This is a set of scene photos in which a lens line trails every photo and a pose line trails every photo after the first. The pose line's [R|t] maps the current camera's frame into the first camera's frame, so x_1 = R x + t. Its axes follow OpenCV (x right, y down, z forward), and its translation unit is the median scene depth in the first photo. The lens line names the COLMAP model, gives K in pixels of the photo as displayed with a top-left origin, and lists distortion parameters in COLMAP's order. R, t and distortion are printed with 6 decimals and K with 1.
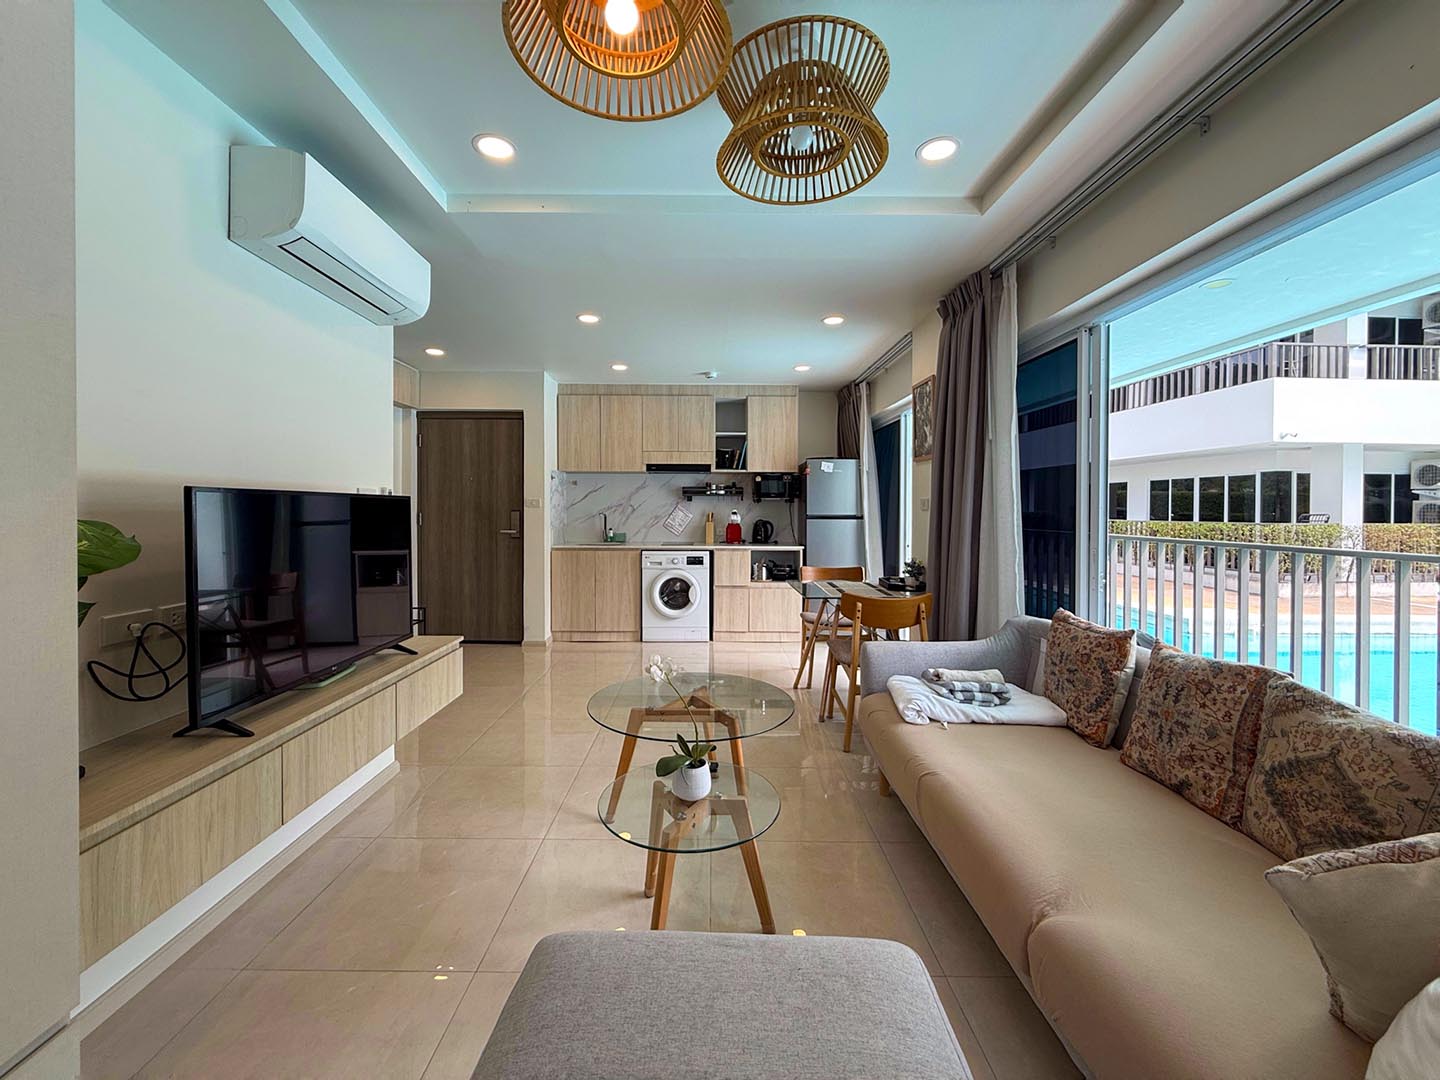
lens RADIAL K [[569.9, 0, 655.4], [0, 569.9, 511.0], [0, 0, 1]] dist [-0.000963, -0.000099]
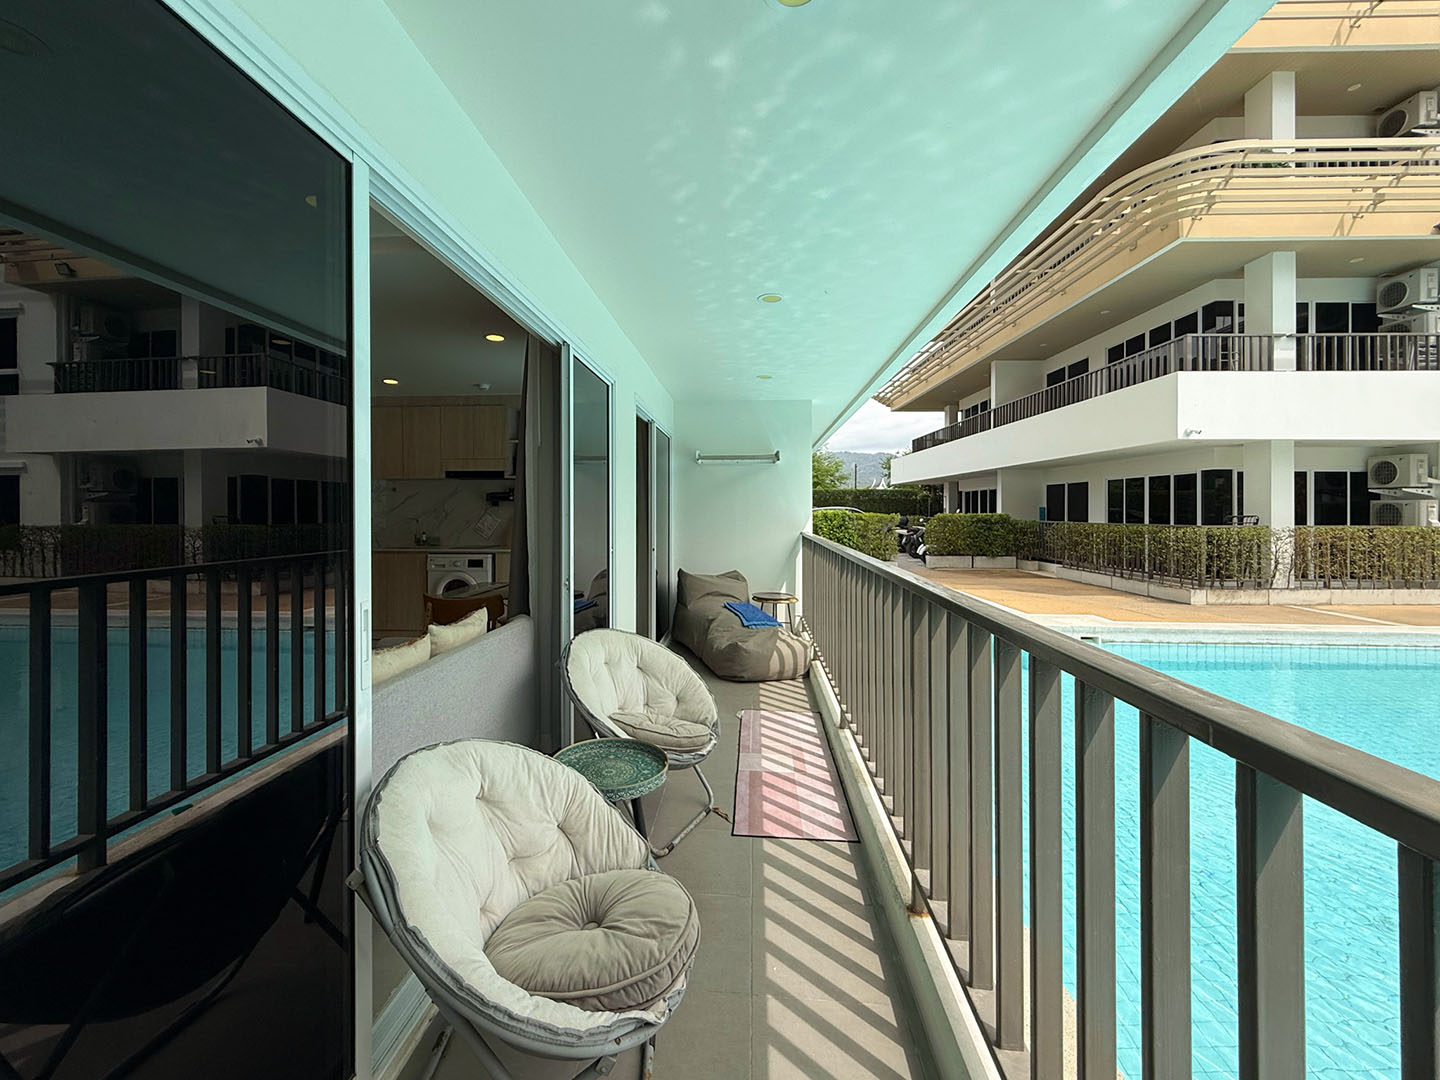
lens RADIAL K [[569.9, 0, 655.4], [0, 569.9, 511.0], [0, 0, 1]] dist [-0.000963, -0.000099]
pose [[0.997066, -0.003994, -0.076445, 0.255865], [0.003696, 0.999985, -0.004042, -0.002023], [0.076460, 0.003747, 0.997066, -0.011694]]
